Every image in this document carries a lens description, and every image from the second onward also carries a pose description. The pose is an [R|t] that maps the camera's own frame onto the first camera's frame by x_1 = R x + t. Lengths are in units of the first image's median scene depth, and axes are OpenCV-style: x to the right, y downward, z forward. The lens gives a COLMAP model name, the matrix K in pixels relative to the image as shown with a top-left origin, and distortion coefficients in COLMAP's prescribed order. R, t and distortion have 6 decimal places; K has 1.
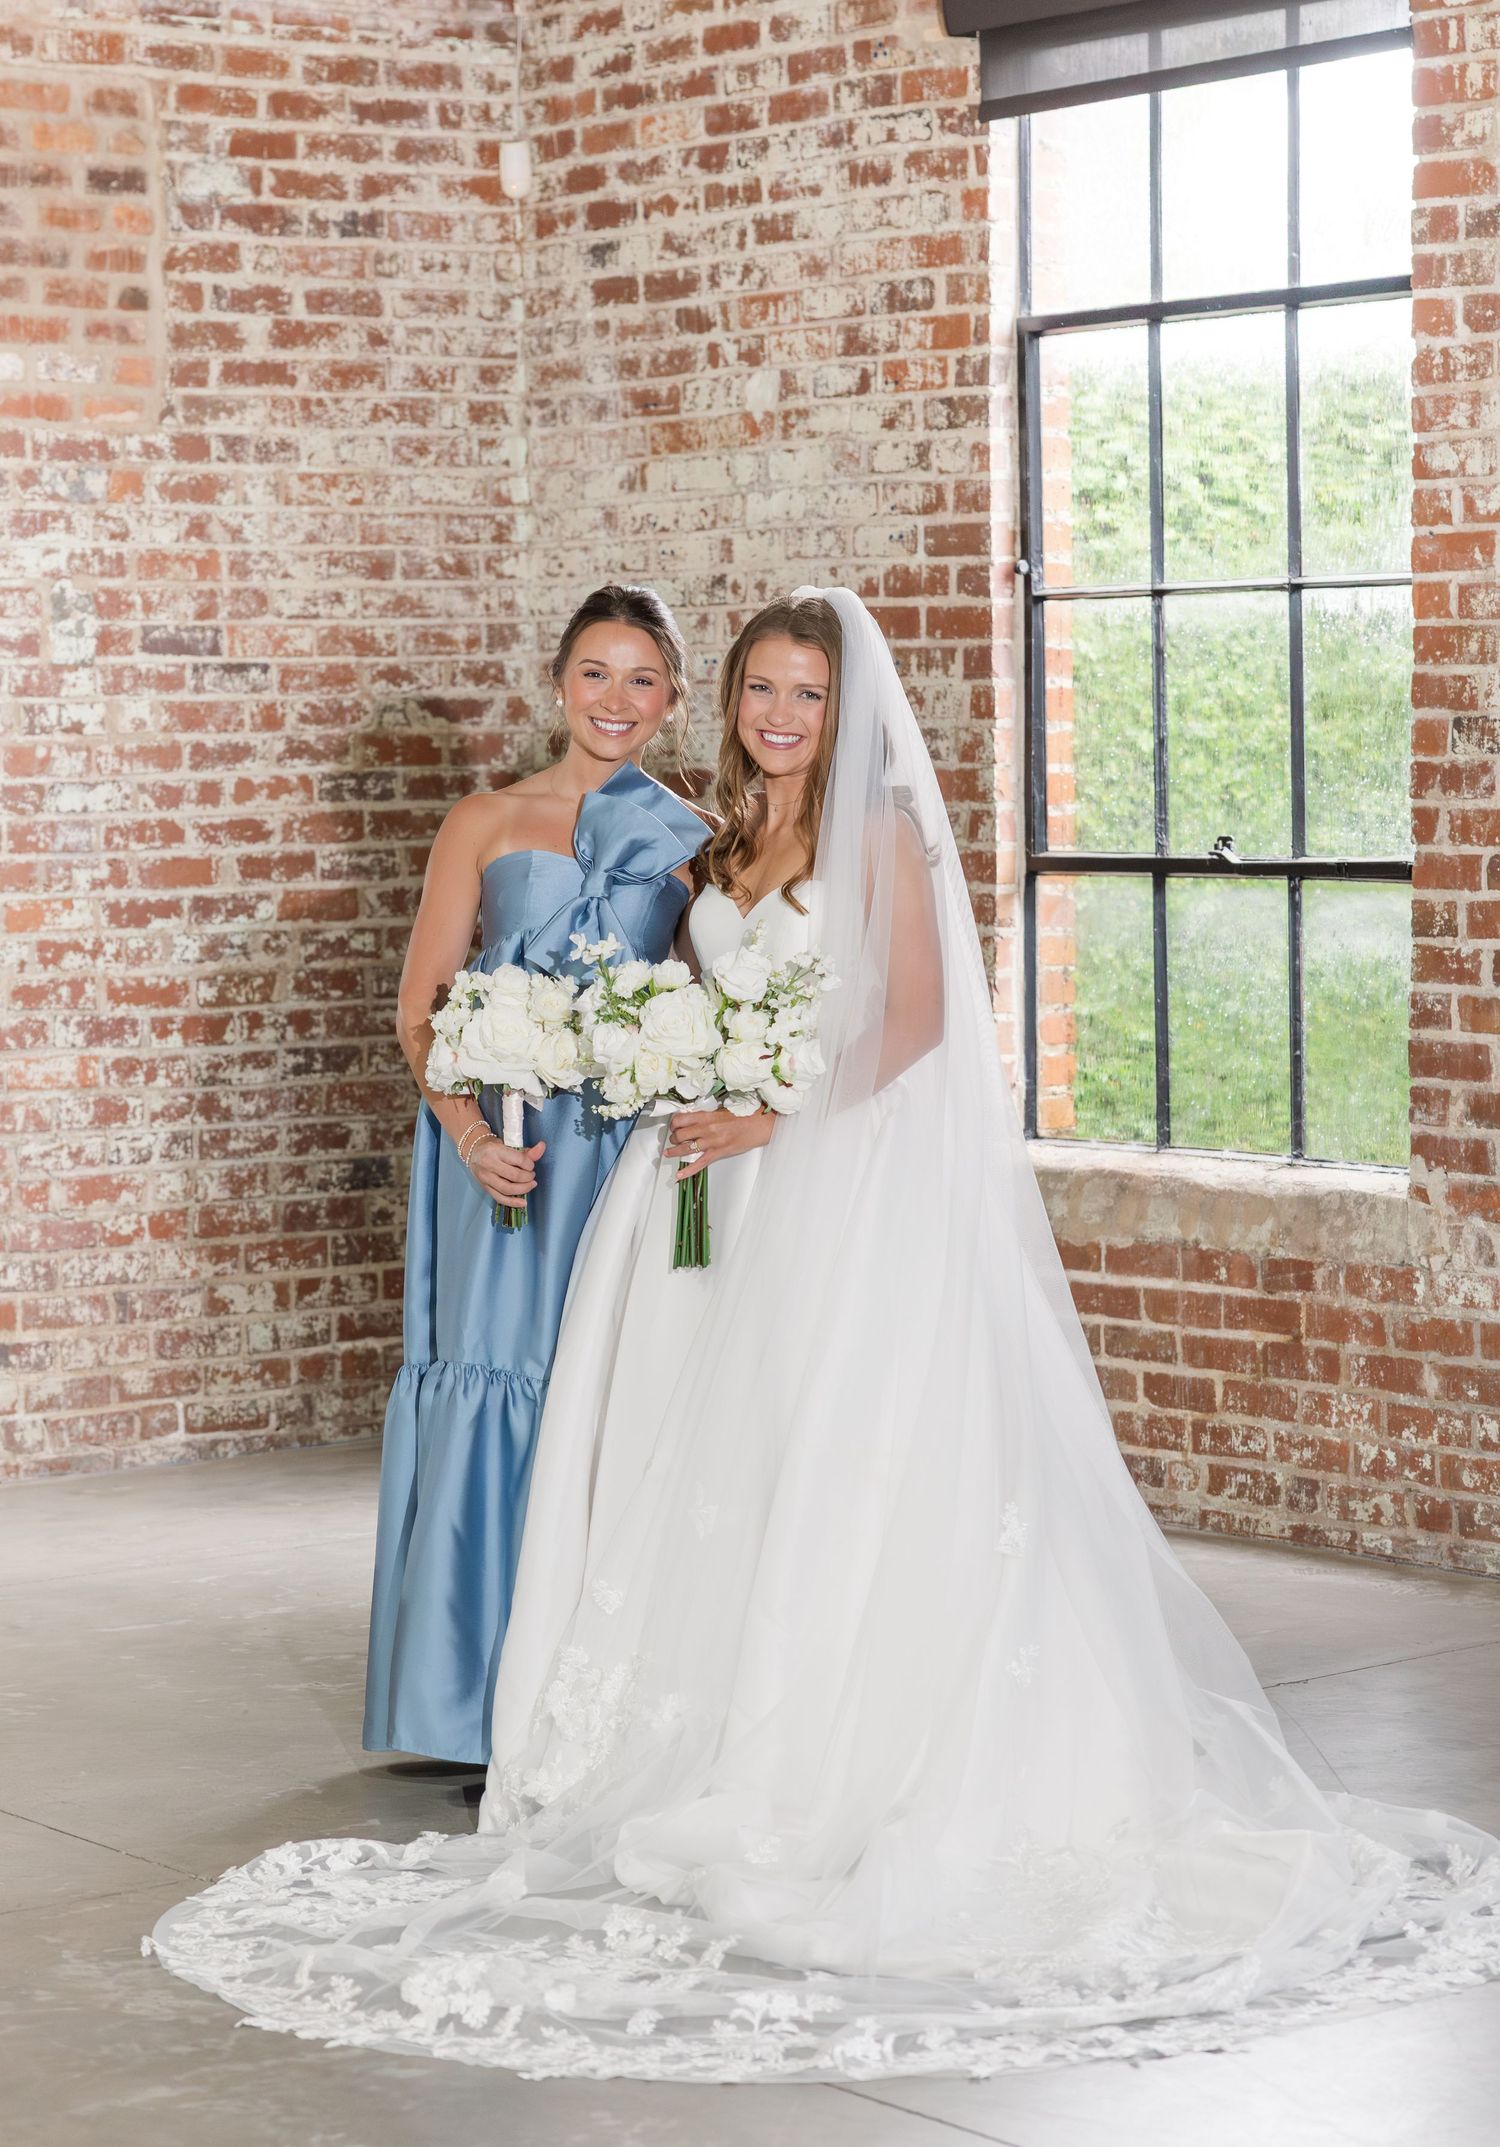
lens RADIAL K [[5086.6, 0, 698.7], [0, 5086.6, 1074.7], [0, 0, 1]] dist [-0.147972, 0.349218]
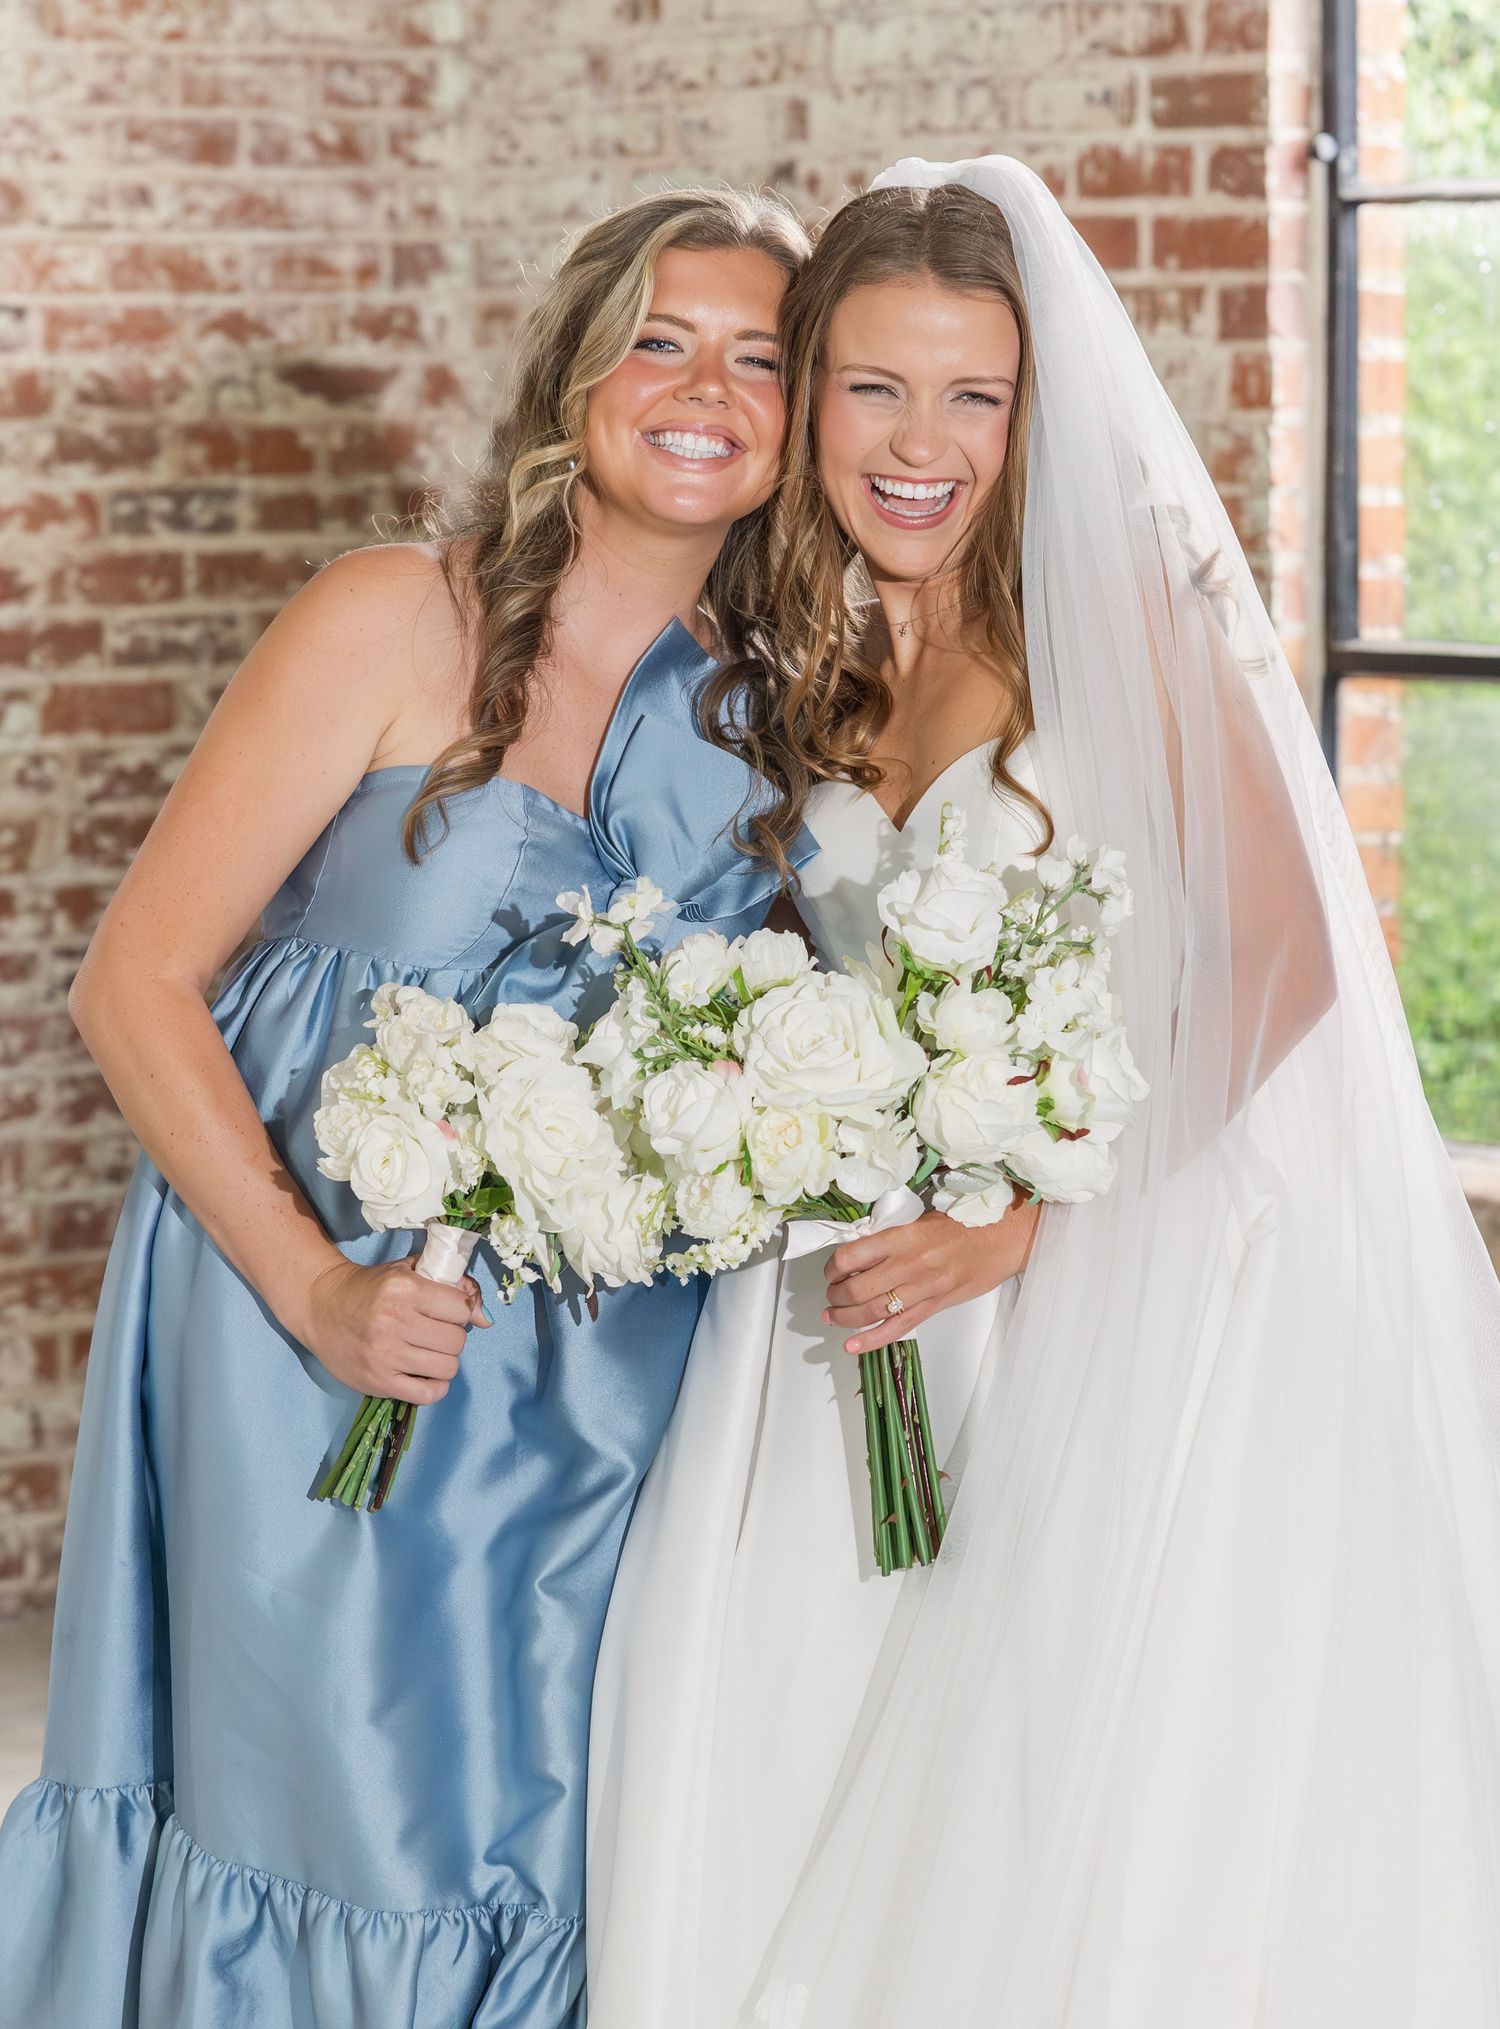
lens RADIAL K [[6071.0, 0, 747.5], [0, 6071.0, 1166.7], [0, 0, 1]] dist [-0.205816, 0.655267]
pose [[0.999602, 0.005663, 0.027628, -0.019313], [-0.007228, 0.998355, 0.056875, -0.021127], [-0.027260, -0.057052, 0.997999, 0.288789]]
